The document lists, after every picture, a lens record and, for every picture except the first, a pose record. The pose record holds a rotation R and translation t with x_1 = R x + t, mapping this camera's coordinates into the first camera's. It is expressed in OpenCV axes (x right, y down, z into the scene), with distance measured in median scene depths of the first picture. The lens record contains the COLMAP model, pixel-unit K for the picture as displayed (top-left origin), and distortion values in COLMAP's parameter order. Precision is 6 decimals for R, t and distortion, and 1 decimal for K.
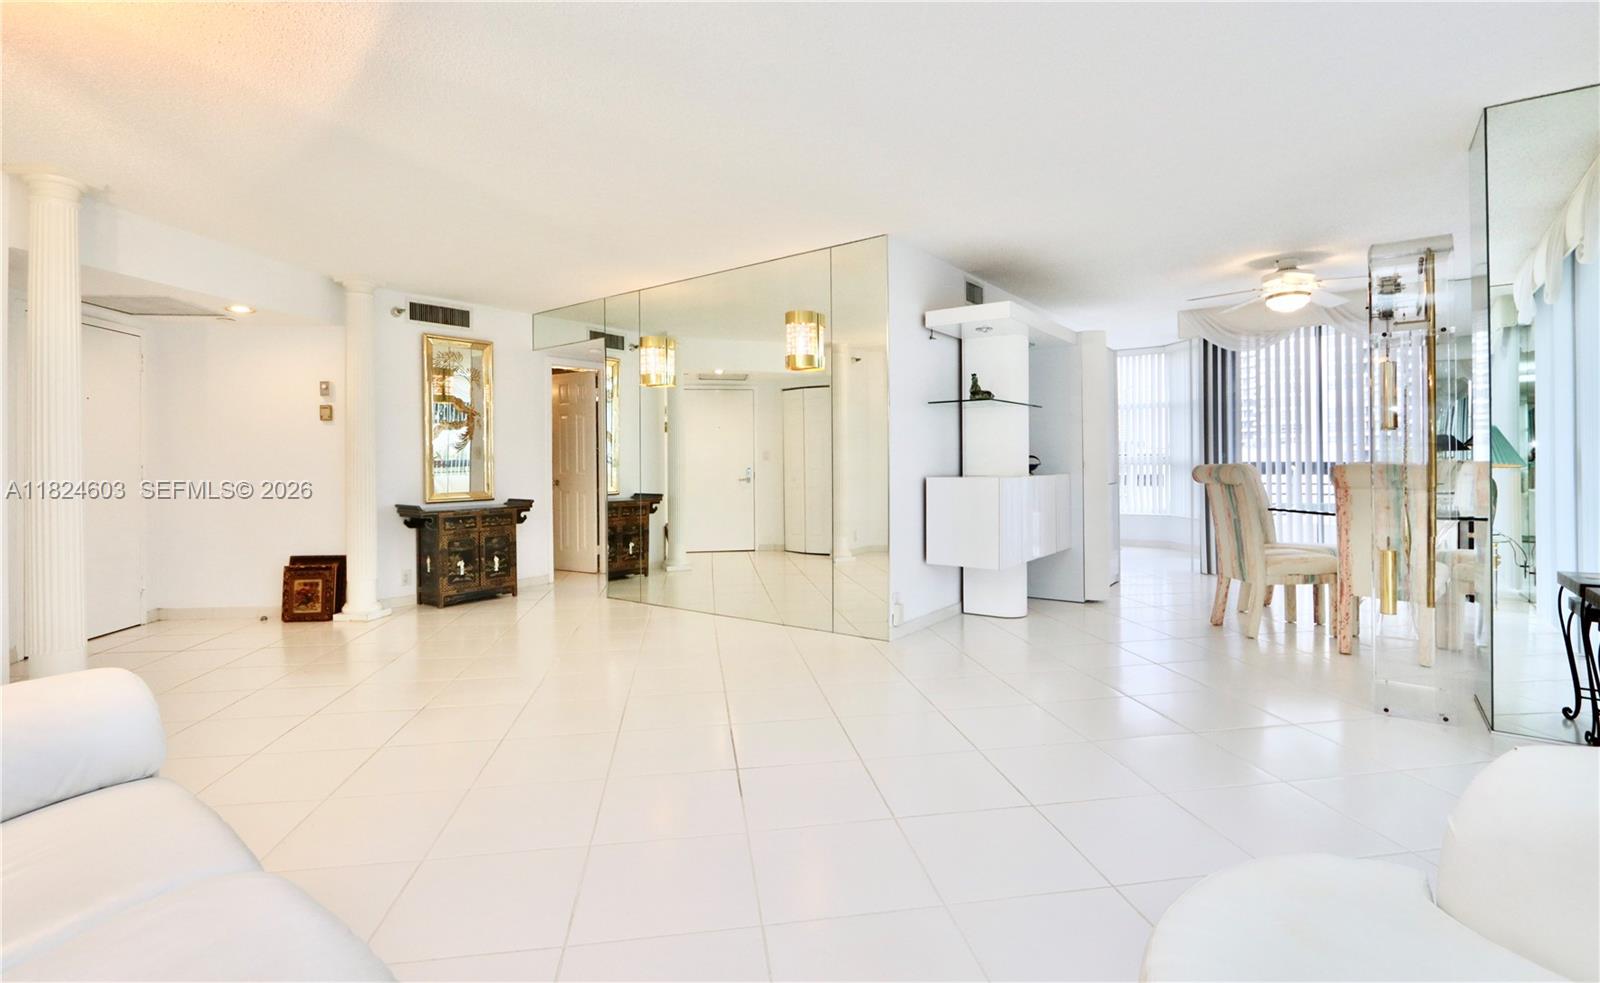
lens RADIAL K [[740.0, 0, 794.3], [0, 740.0, 462.4], [0, 0, 1]] dist [-0.007662, 0.002103]
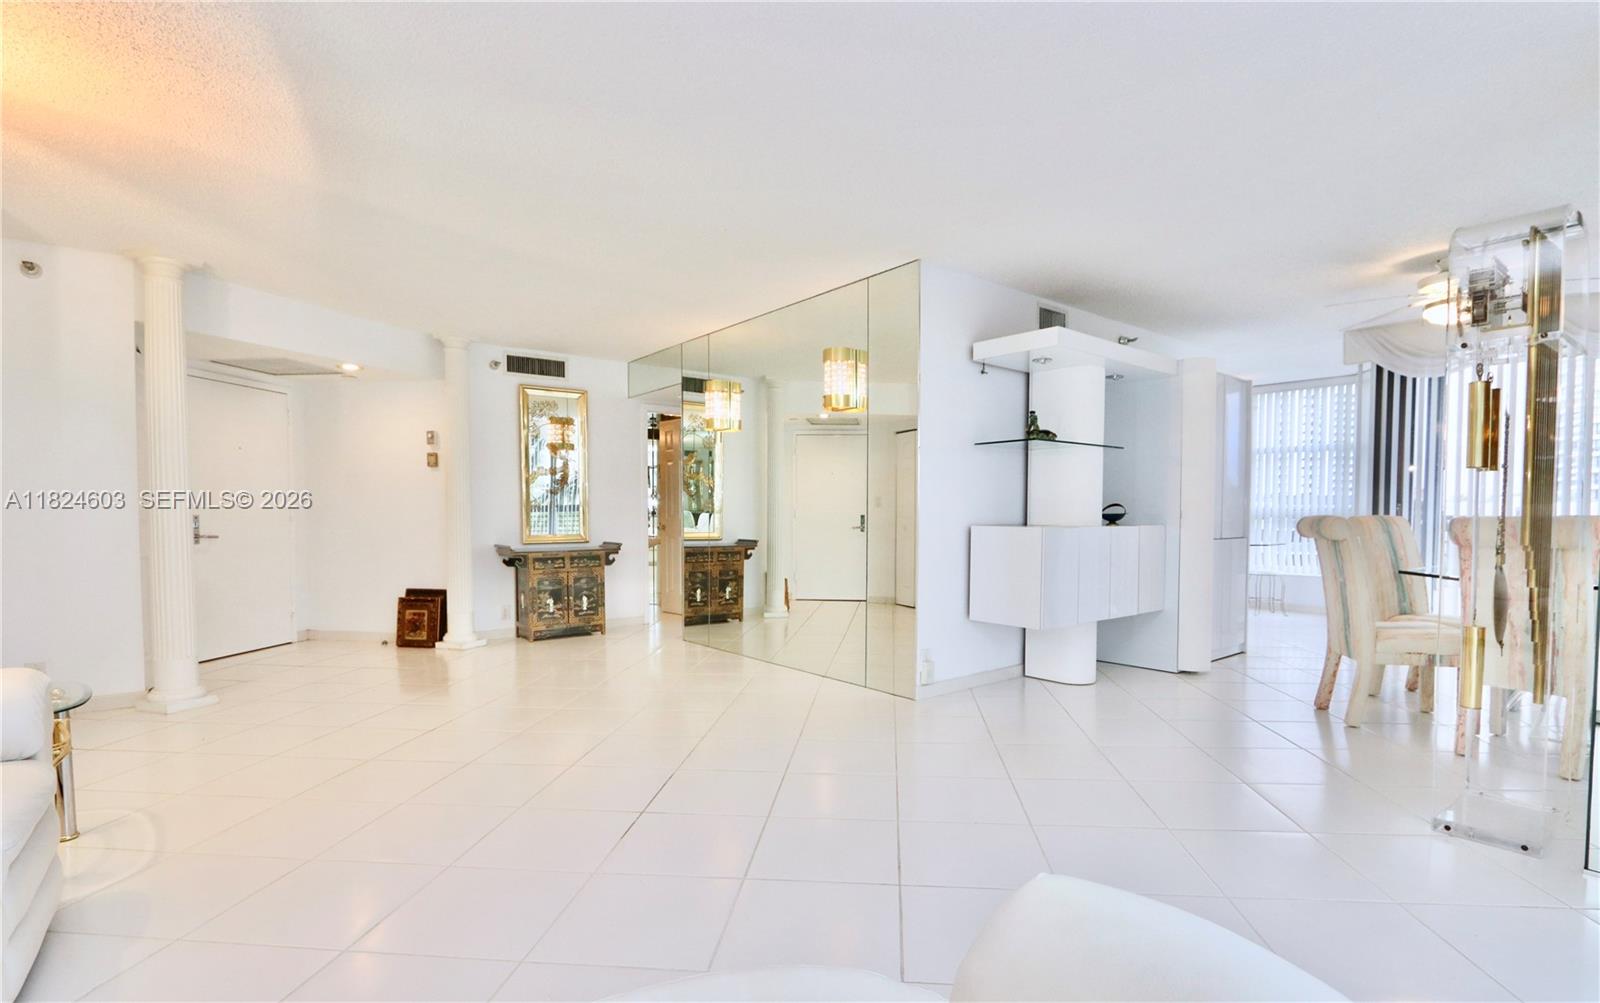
lens RADIAL K [[752.8, 0, 805.1], [0, 752.8, 542.3], [0, 0, 1]] dist [-0.007030, 0.001486]
pose [[0.971399, 0.019572, -0.236644, 0.177946], [-0.009394, 0.998985, 0.044060, 0.001035], [0.237266, -0.040576, 0.970597, 0.042588]]
